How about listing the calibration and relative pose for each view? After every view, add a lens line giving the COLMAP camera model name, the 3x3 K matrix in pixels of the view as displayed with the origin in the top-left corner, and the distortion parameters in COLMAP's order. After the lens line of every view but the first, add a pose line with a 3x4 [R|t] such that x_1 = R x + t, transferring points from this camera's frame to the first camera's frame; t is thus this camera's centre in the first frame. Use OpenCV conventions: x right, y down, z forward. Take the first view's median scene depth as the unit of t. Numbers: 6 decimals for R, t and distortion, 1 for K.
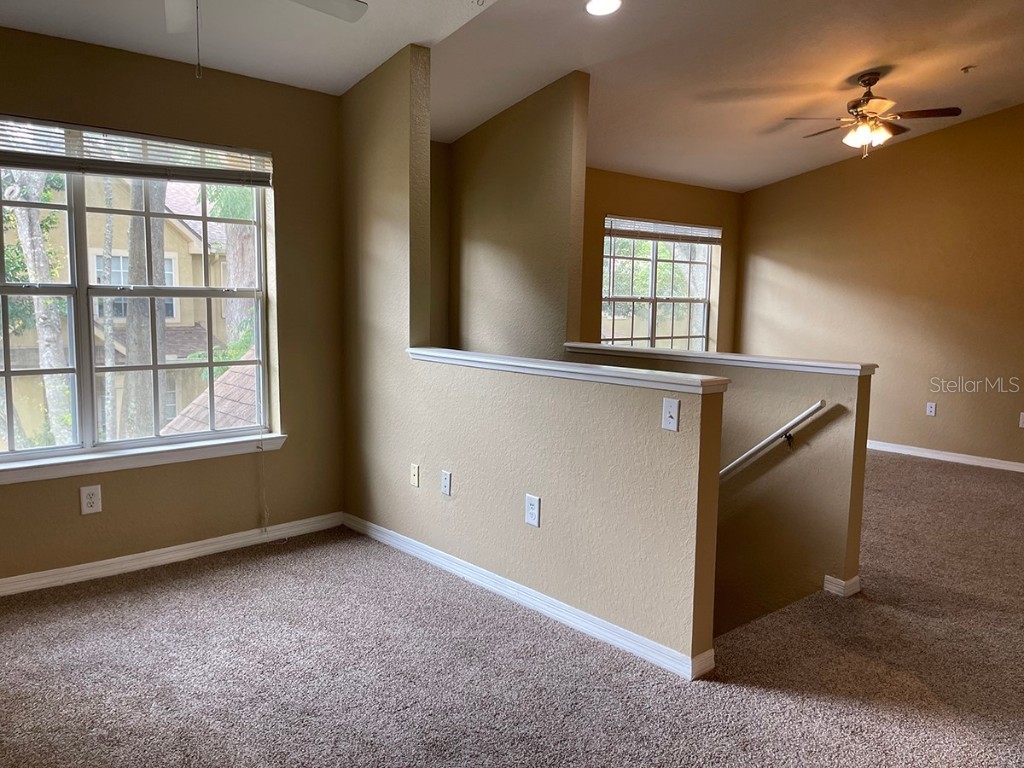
lens RADIAL K [[764.6, 0, 513.1], [0, 764.6, 379.2], [0, 0, 1]] dist [0.053213, -0.077667]
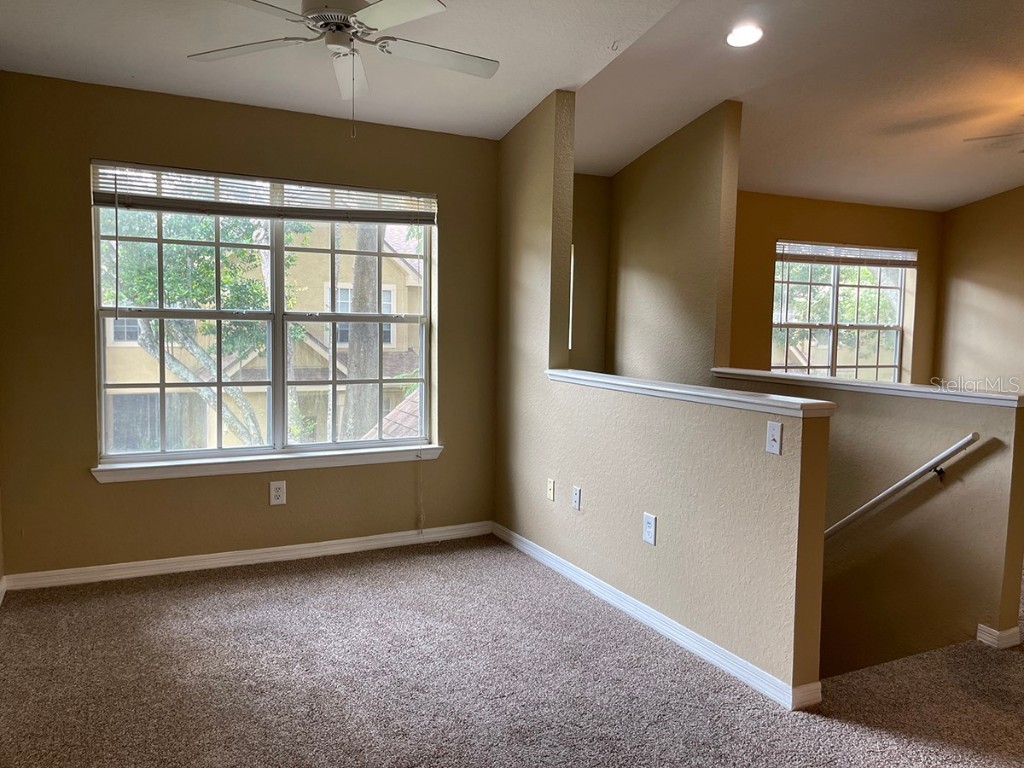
lens RADIAL K [[761.4, 0, 510.1], [0, 761.4, 373.8], [0, 0, 1]] dist [0.038494, -0.055004]
pose [[0.964049, 0.018702, -0.265065, 0.097320], [-0.030118, 0.998782, -0.039072, 0.008680], [0.264012, 0.045650, 0.963439, -0.038470]]
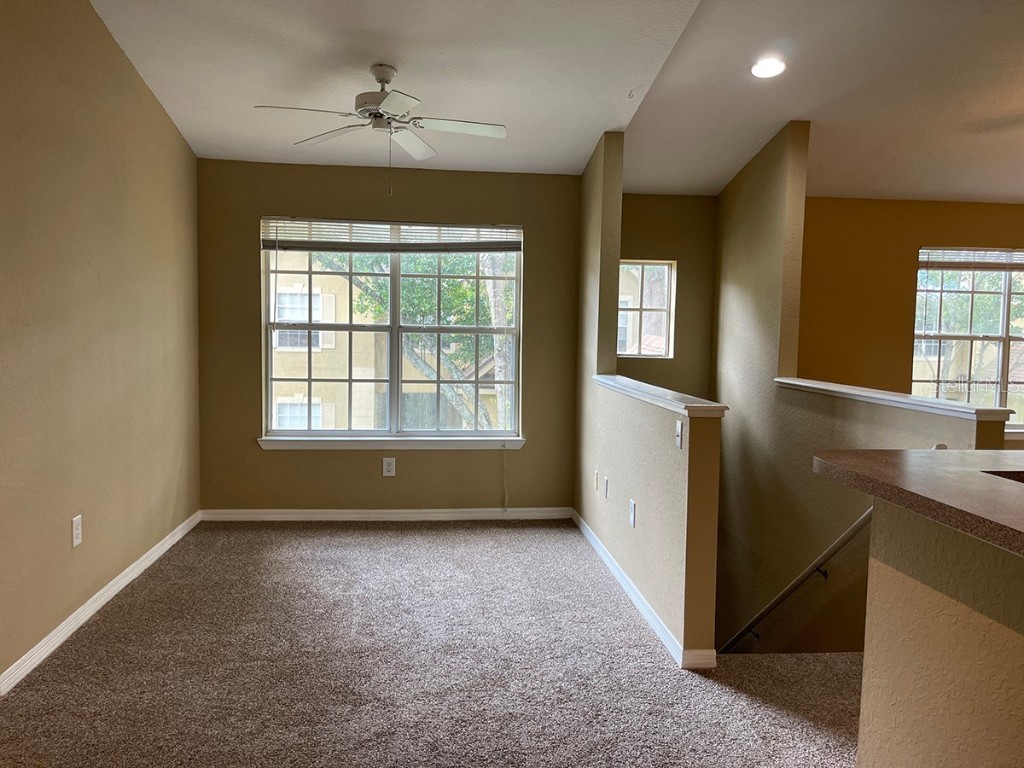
lens RADIAL K [[750.0, 0, 502.1], [0, 750.0, 375.4], [0, 0, 1]] dist [0.025549, -0.016837]
pose [[0.805570, 0.036165, -0.591395, 0.469164], [-0.067151, 0.997277, -0.030483, 0.006936], [0.588682, 0.064269, 0.805805, -0.057859]]
